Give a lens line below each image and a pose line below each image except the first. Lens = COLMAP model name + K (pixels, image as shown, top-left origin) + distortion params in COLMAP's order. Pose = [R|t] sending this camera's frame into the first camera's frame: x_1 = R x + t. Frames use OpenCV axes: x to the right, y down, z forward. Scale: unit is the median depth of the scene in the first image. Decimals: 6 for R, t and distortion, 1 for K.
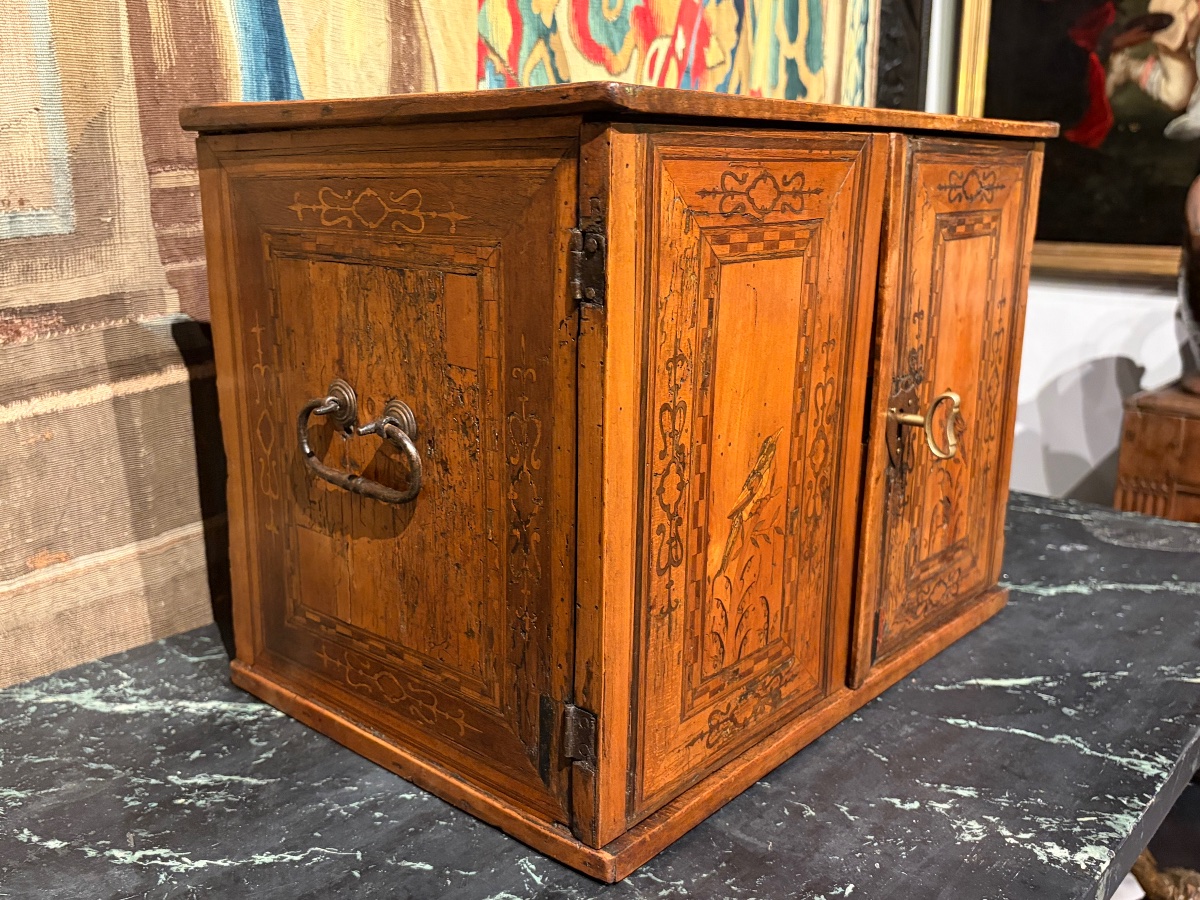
lens RADIAL K [[1112.9, 0, 598.6], [0, 1112.9, 453.5], [0, 0, 1]] dist [0.001748, 0.003392]
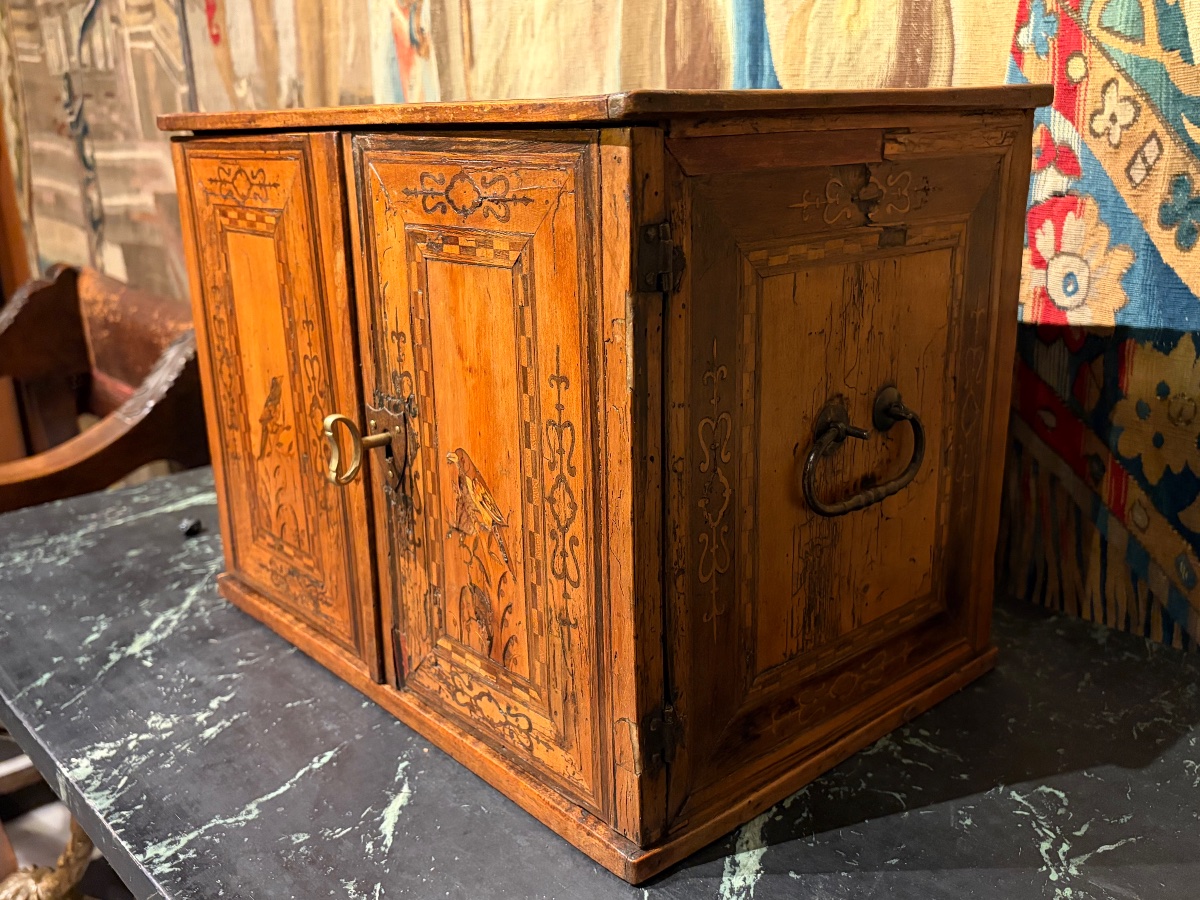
lens RADIAL K [[1107.5, 0, 601.2], [0, 1107.5, 447.6], [0, 0, 1]] dist [0.005486, 0.003123]
pose [[-0.120013, 0.283990, -0.951287, 1.231132], [-0.221974, 0.926278, 0.304528, -0.376327], [0.967639, 0.247708, -0.048126, 1.332437]]
